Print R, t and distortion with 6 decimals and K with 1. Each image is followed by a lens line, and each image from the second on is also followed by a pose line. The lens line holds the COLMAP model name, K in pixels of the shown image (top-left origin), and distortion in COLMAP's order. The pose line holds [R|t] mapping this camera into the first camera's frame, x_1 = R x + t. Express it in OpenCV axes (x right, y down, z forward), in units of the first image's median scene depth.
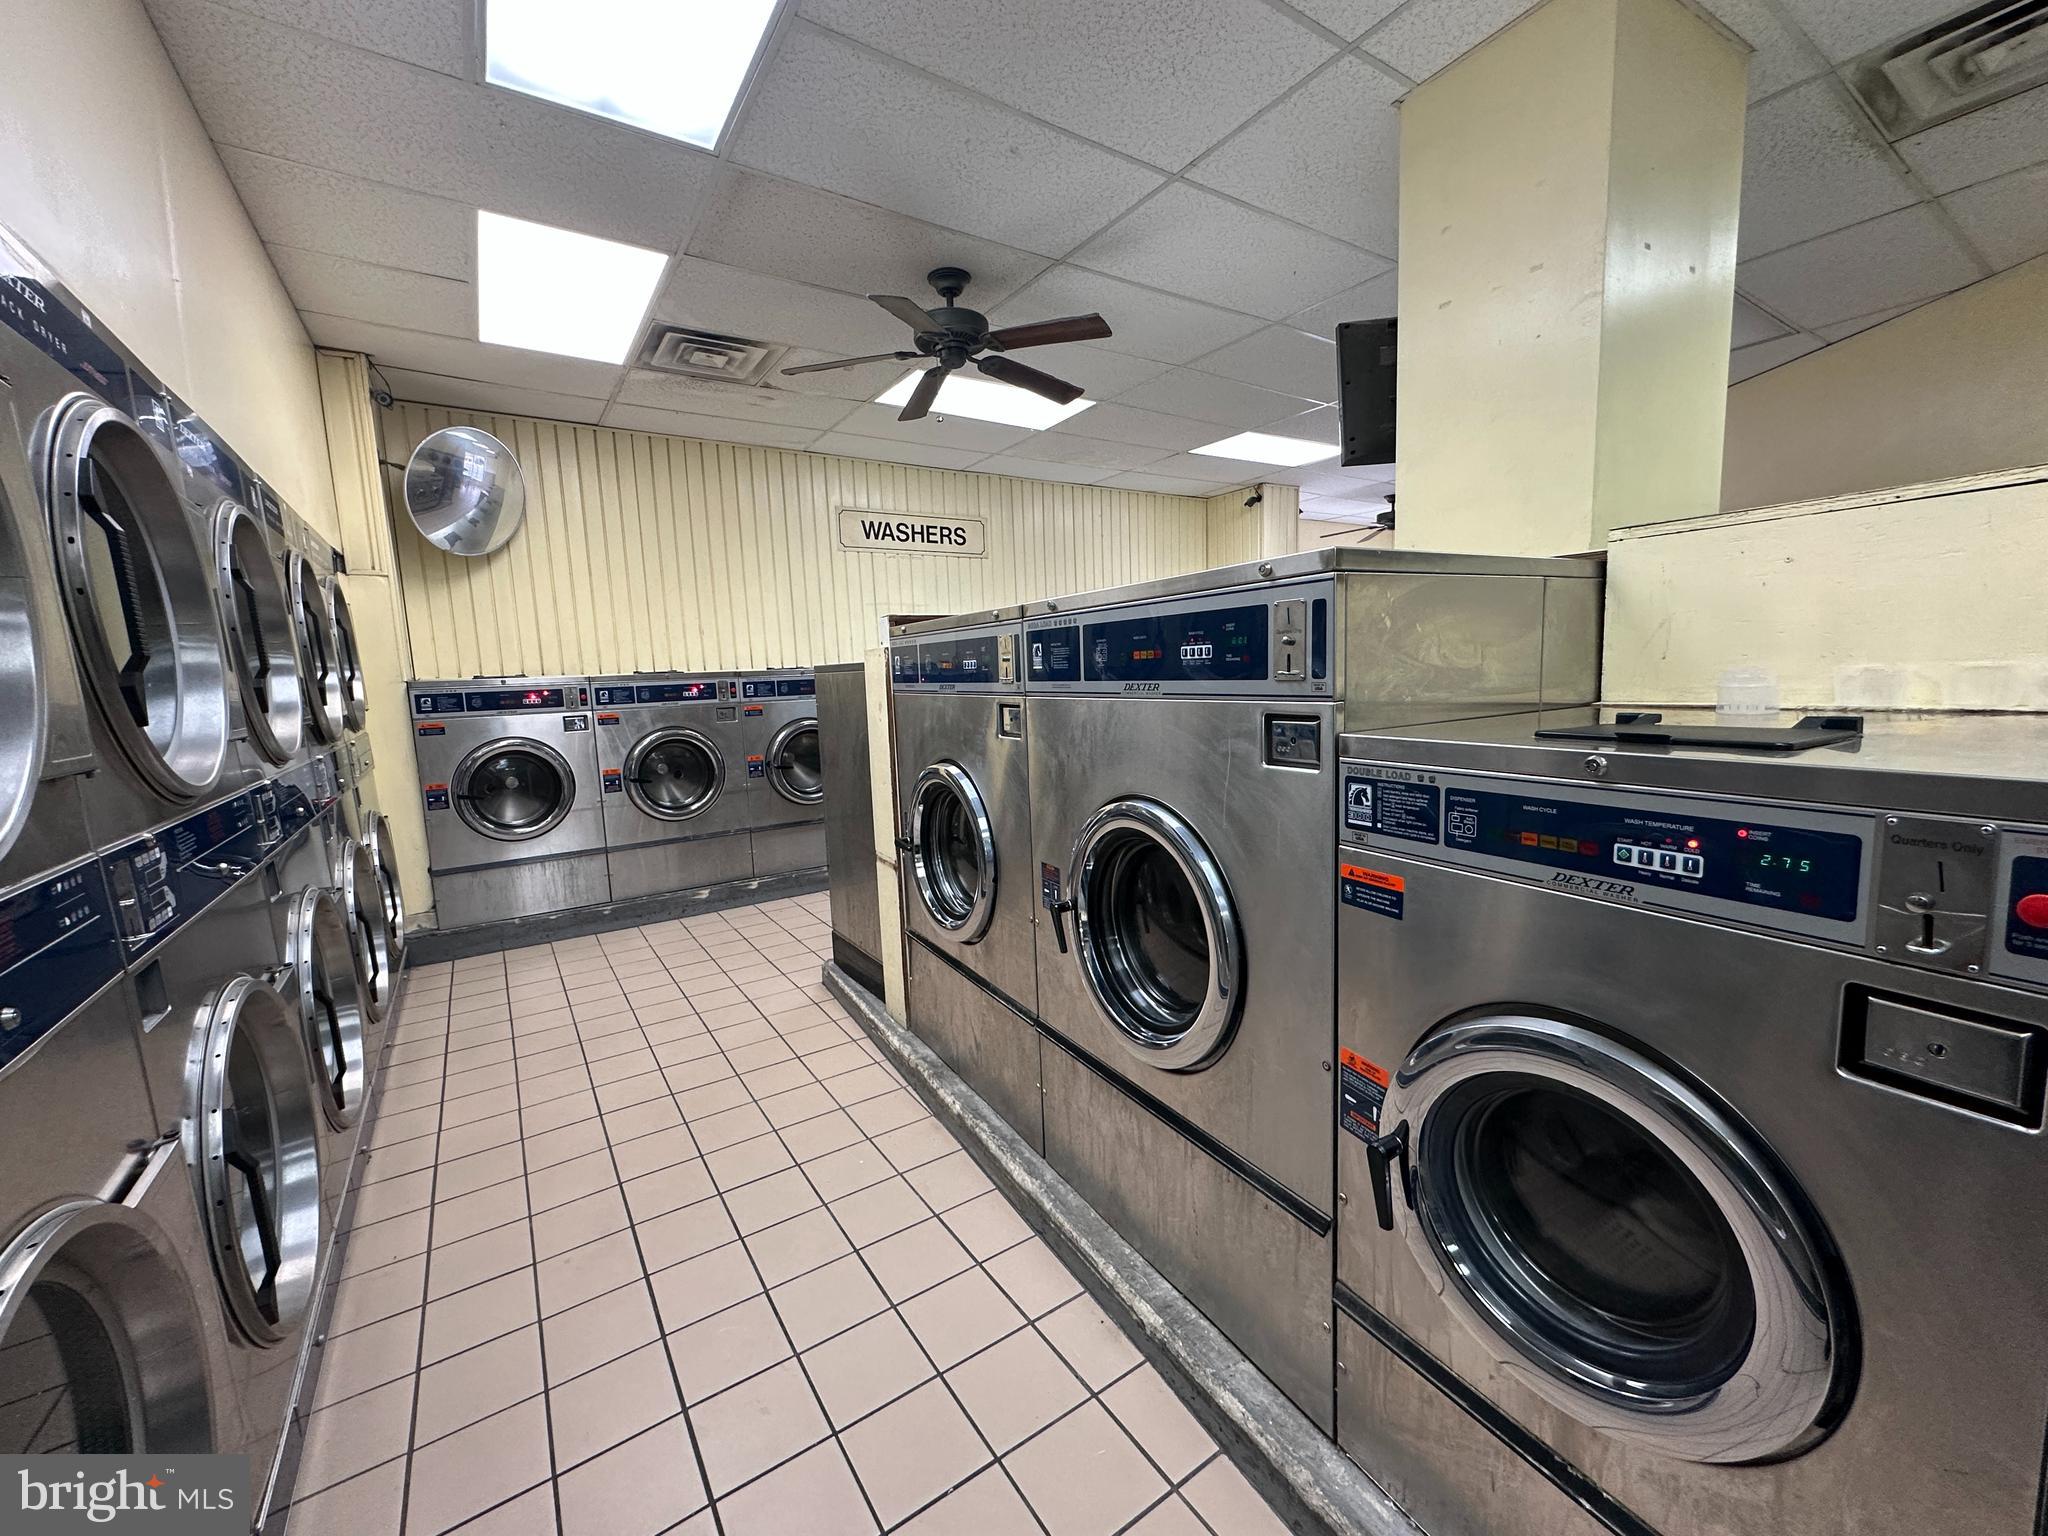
lens RADIAL K [[817.0, 0, 1024.0], [0, 817.0, 768.0], [0, 0, 1]] dist [-0.008431, -0.000272]
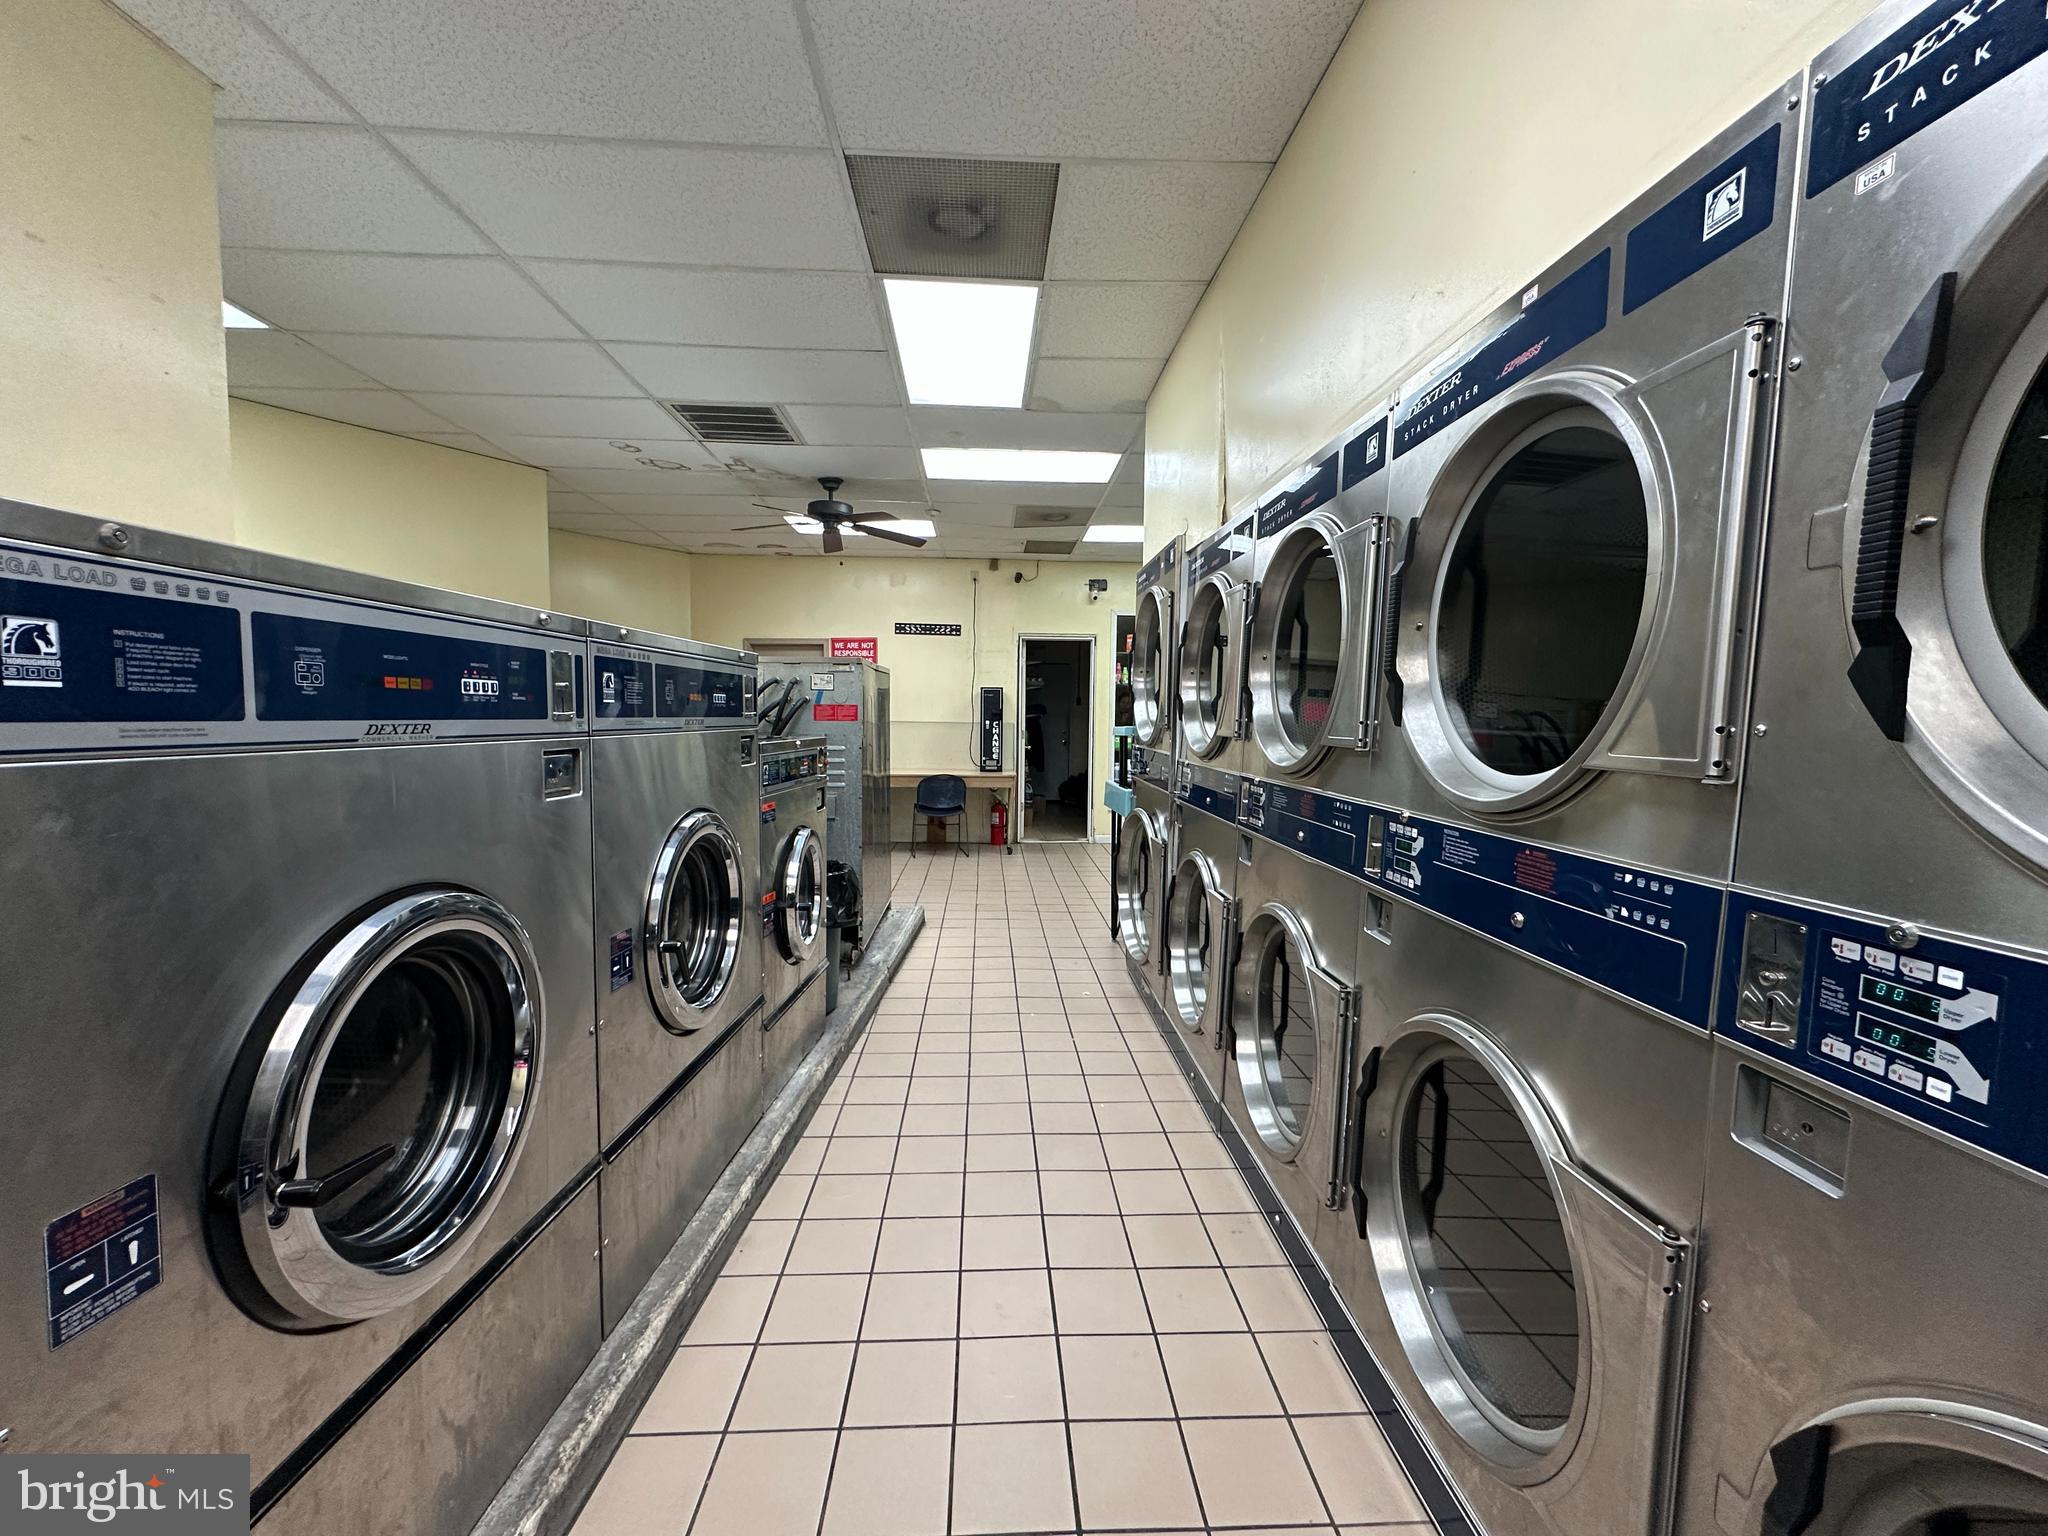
lens RADIAL K [[821.8, 0, 1026.1], [0, 821.8, 762.0], [0, 0, 1]] dist [0.002817, 0.000170]
pose [[-0.861299, -0.014732, 0.507885, -0.747032], [0.067446, 0.987419, 0.143020, -0.148901], [-0.503602, 0.157438, -0.849469, 1.465201]]
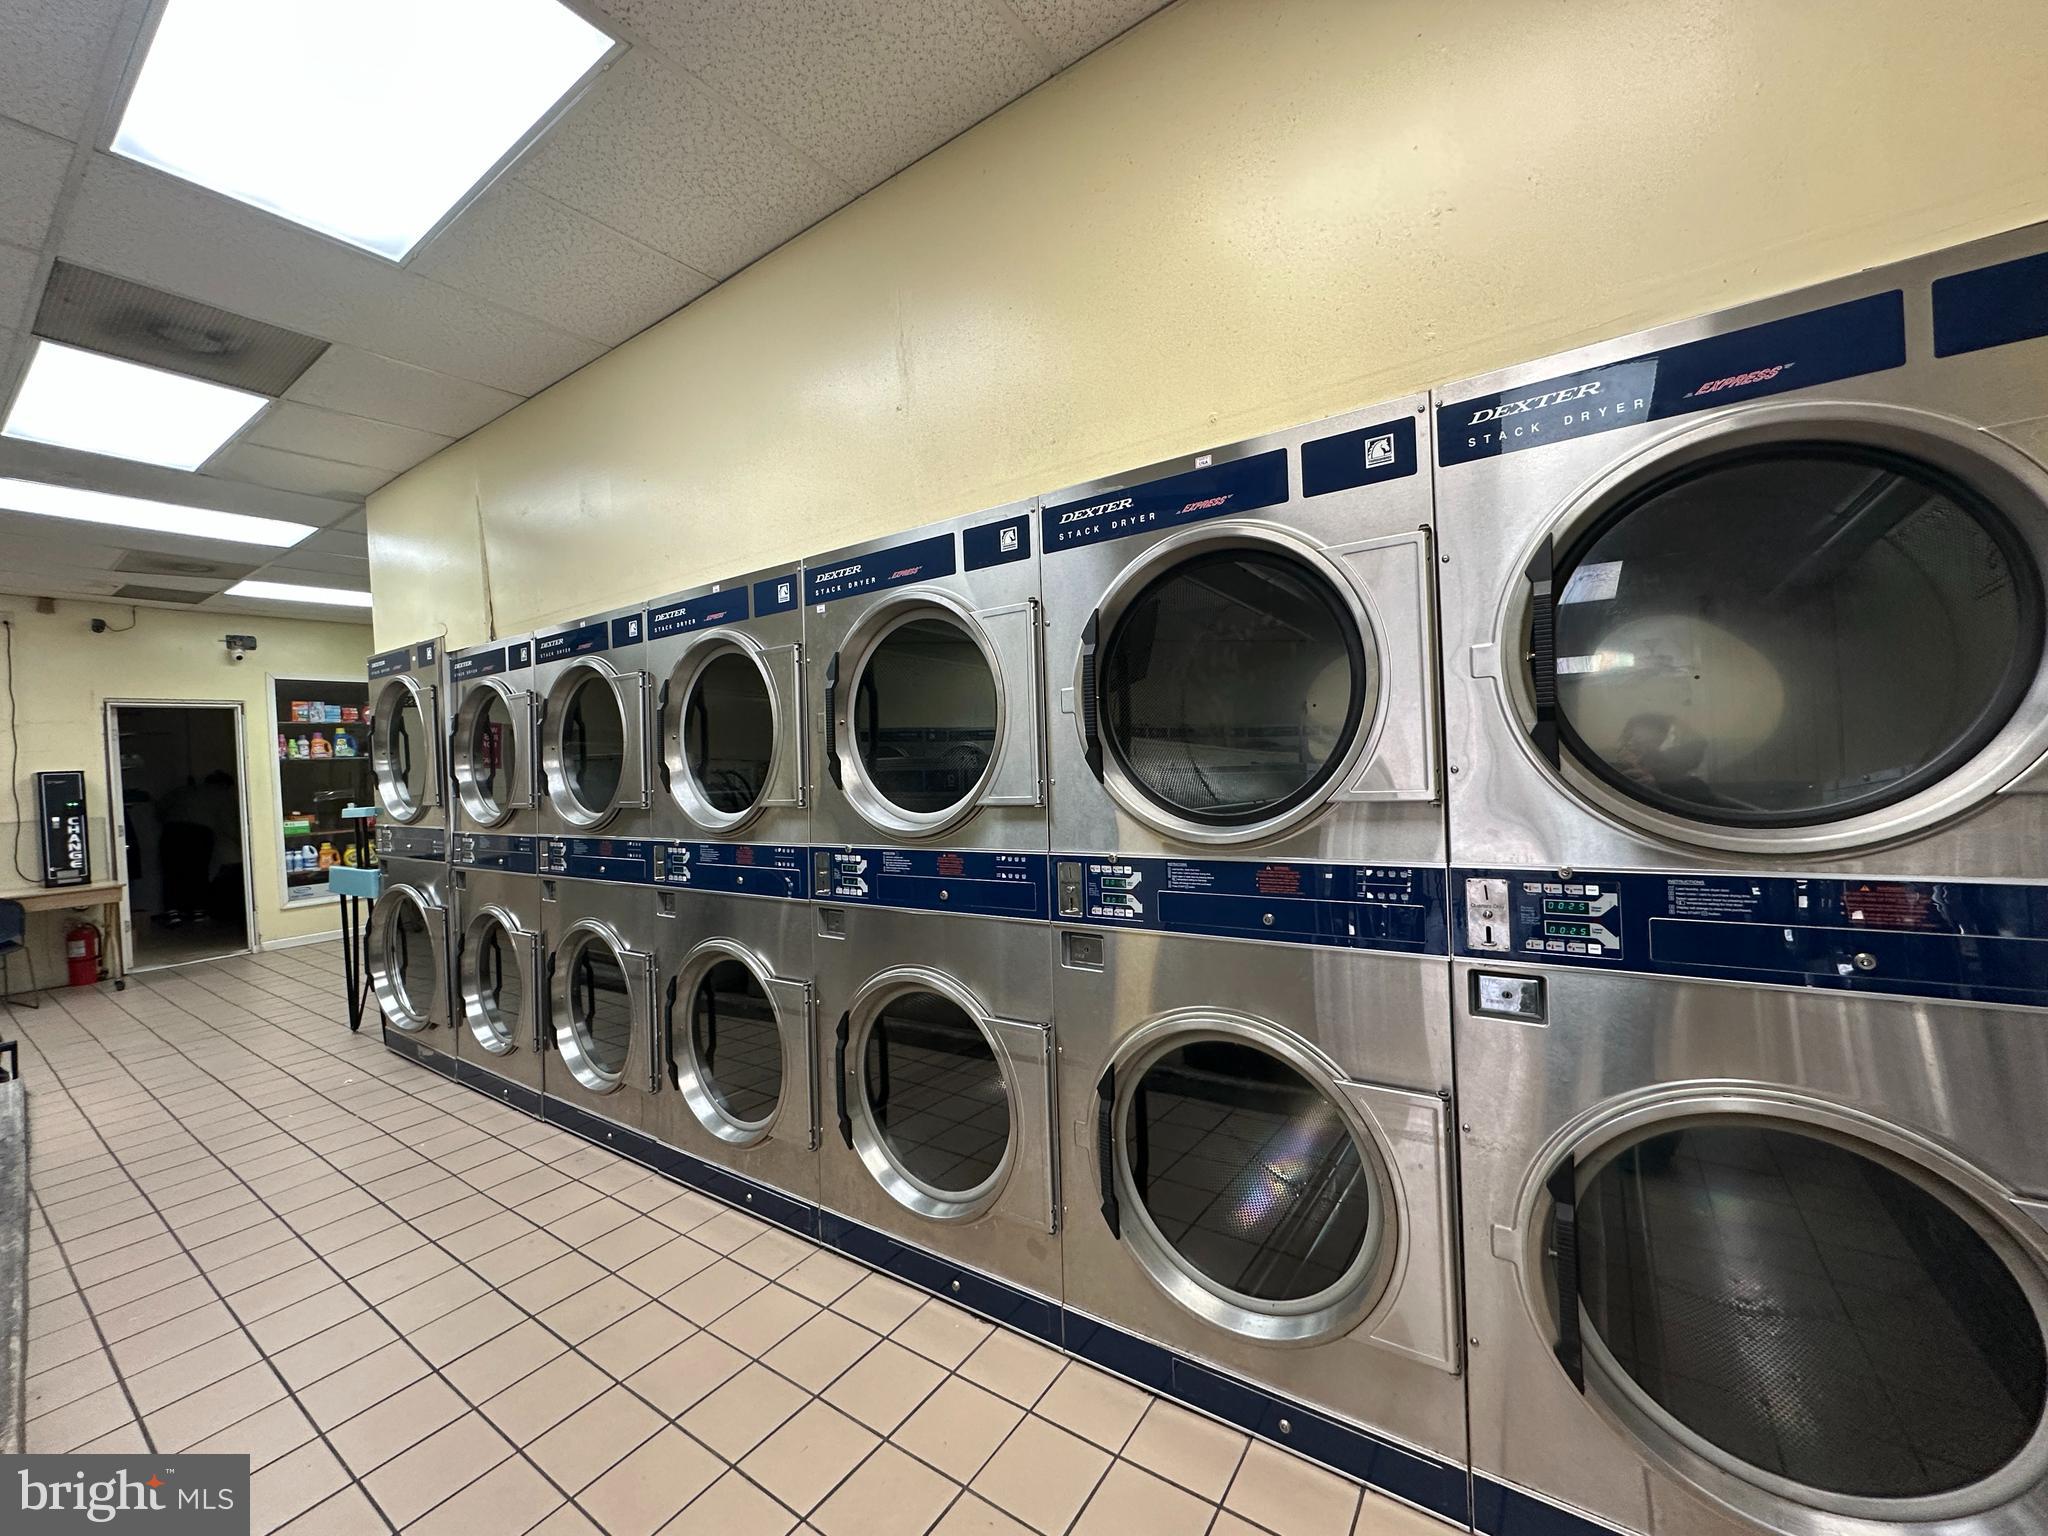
lens RADIAL K [[817.0, 0, 1024.0], [0, 817.0, 768.0], [0, 0, 1]] dist [-0.008431, -0.000272]
pose [[-0.926991, 0.075174, -0.367473, -0.708542], [0.027973, 0.990838, 0.132130, -0.257083], [0.374039, 0.112204, -0.920600, 2.124779]]
